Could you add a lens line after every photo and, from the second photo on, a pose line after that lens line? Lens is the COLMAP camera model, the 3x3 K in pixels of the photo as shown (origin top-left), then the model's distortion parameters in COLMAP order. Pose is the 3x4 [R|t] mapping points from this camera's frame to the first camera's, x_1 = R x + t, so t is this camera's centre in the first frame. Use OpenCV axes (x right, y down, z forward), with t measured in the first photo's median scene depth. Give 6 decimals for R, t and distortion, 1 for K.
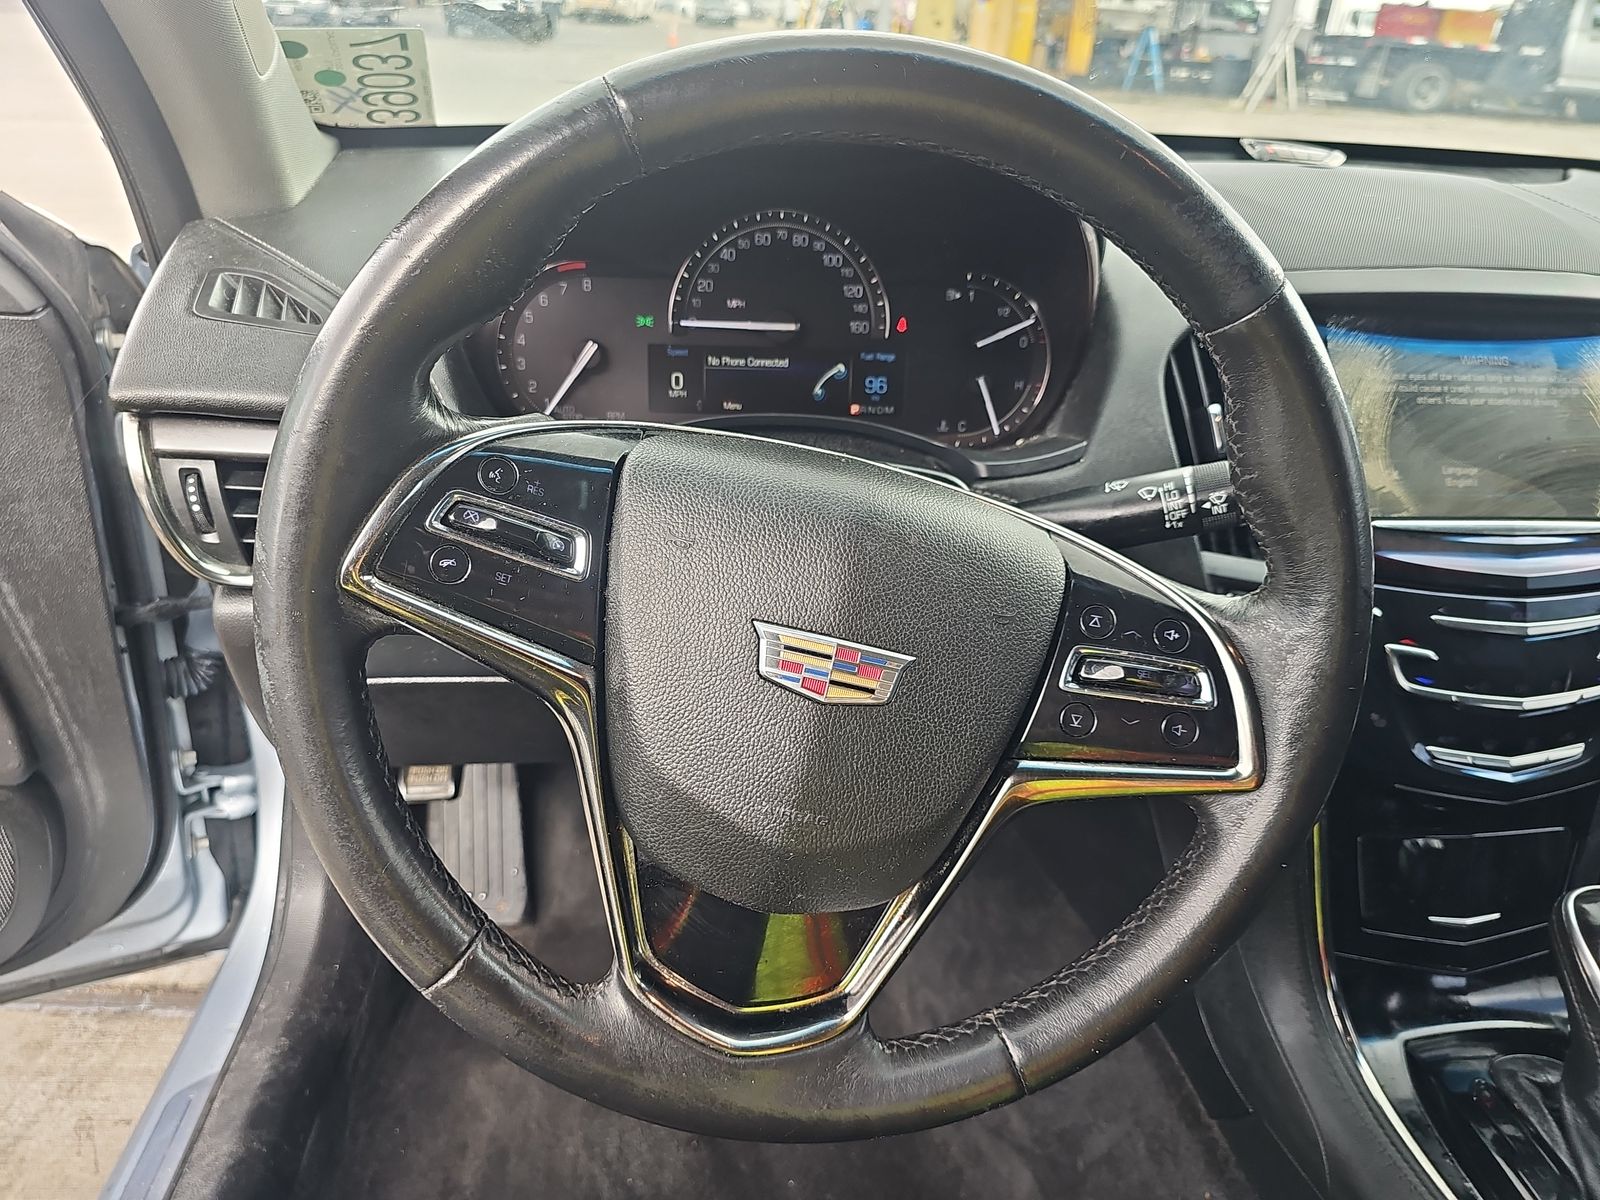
lens RADIAL K [[1049.5, 0, 768.5], [0, 1049.5, 612.3], [0, 0, 1]] dist [0.024610, -0.023131]
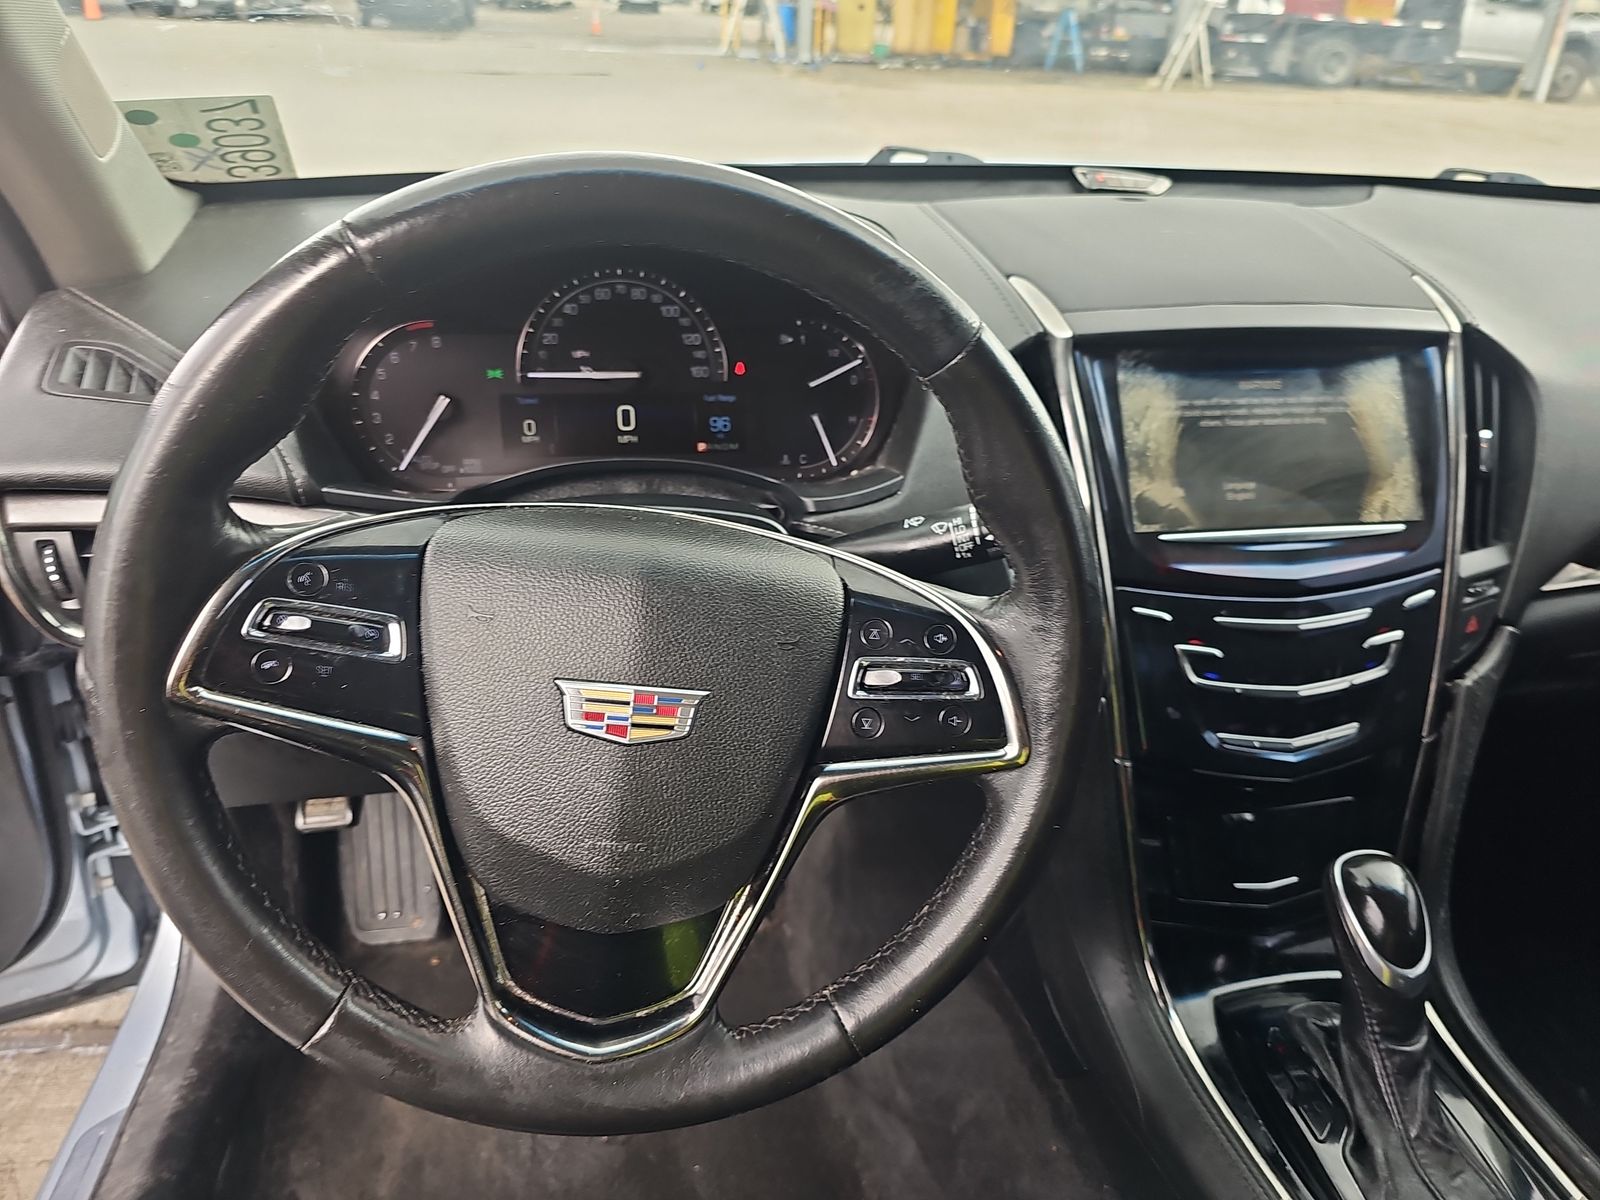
lens RADIAL K [[1049.5, 0, 792.1], [0, 1049.5, 604.3], [0, 0, 1]] dist [0.024610, -0.023131]
pose [[0.996755, -0.047448, 0.065029, 0.101061], [0.046999, 0.998860, 0.008409, -0.038929], [-0.065354, -0.005326, 0.997848, -0.081196]]
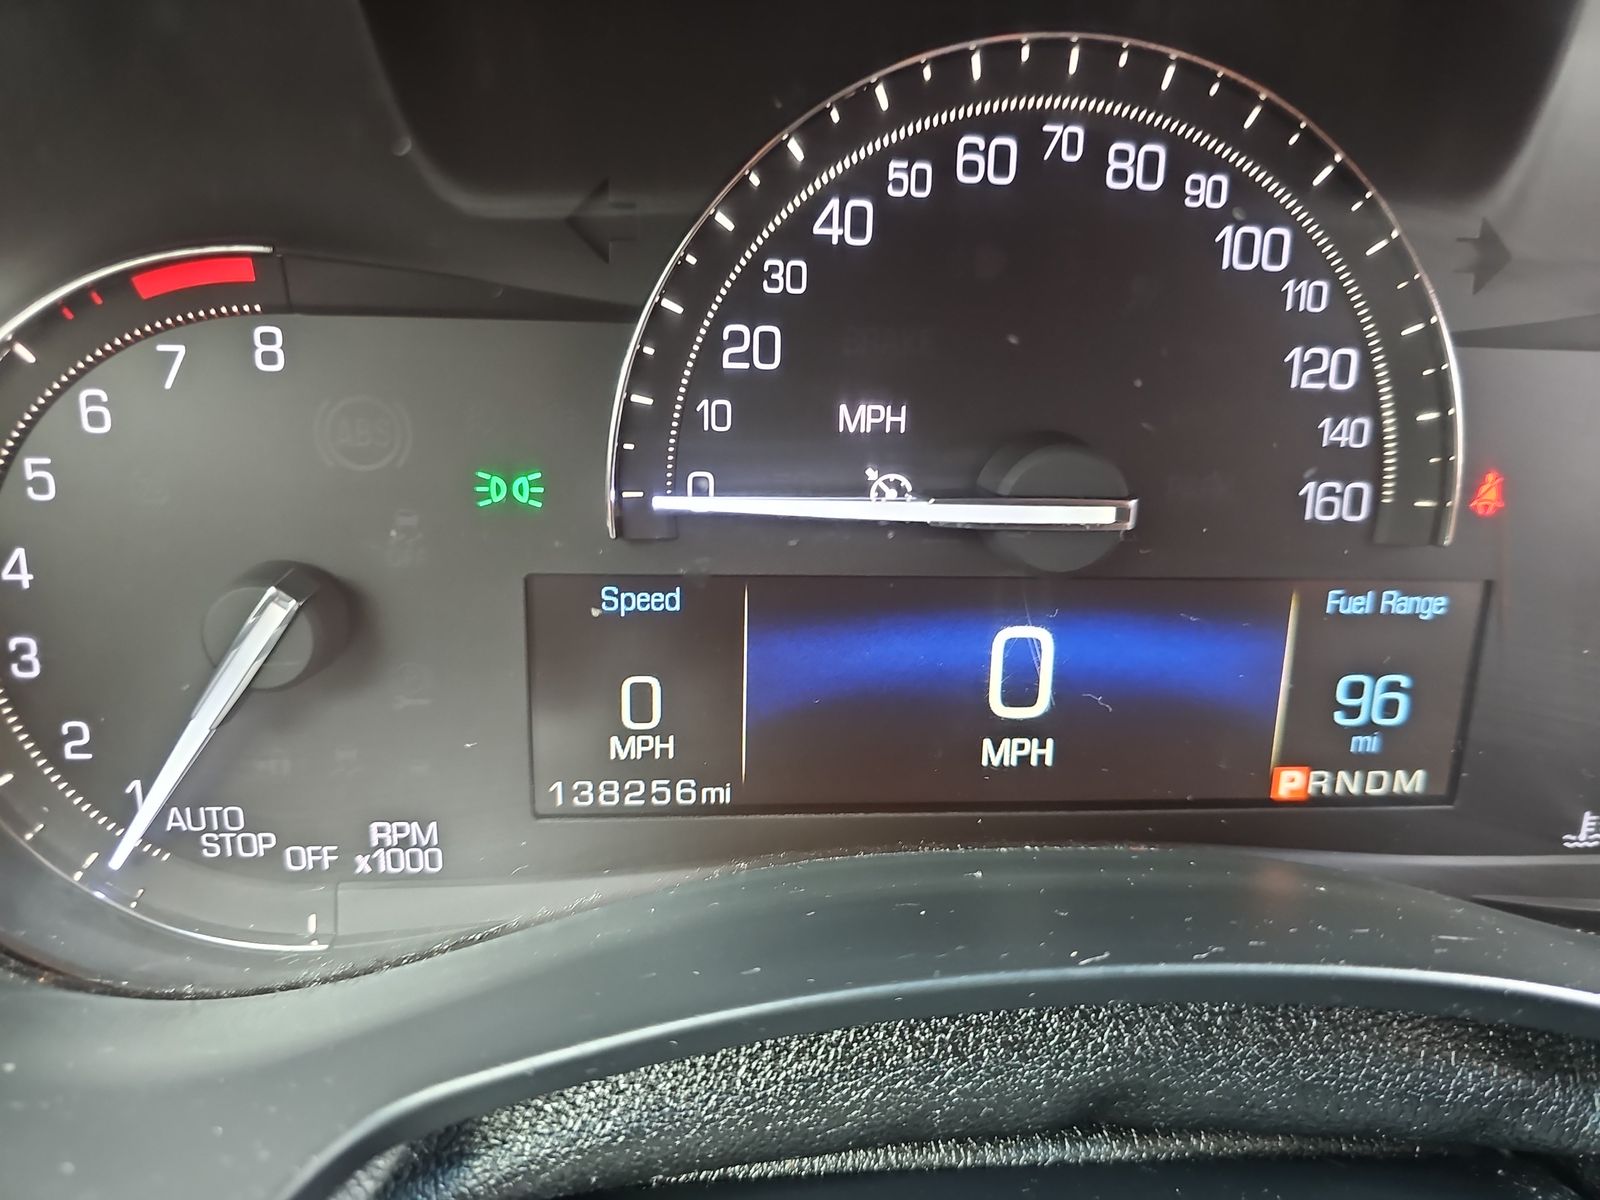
lens RADIAL K [[1049.5, 0, 805.5], [0, 1049.5, 603.3], [0, 0, 1]] dist [0.024610, -0.023131]
pose [[0.999965, 0.002042, -0.008065, -0.045075], [-0.002290, 0.999520, -0.030889, -0.241700], [0.007998, 0.030906, 0.999490, 0.750214]]
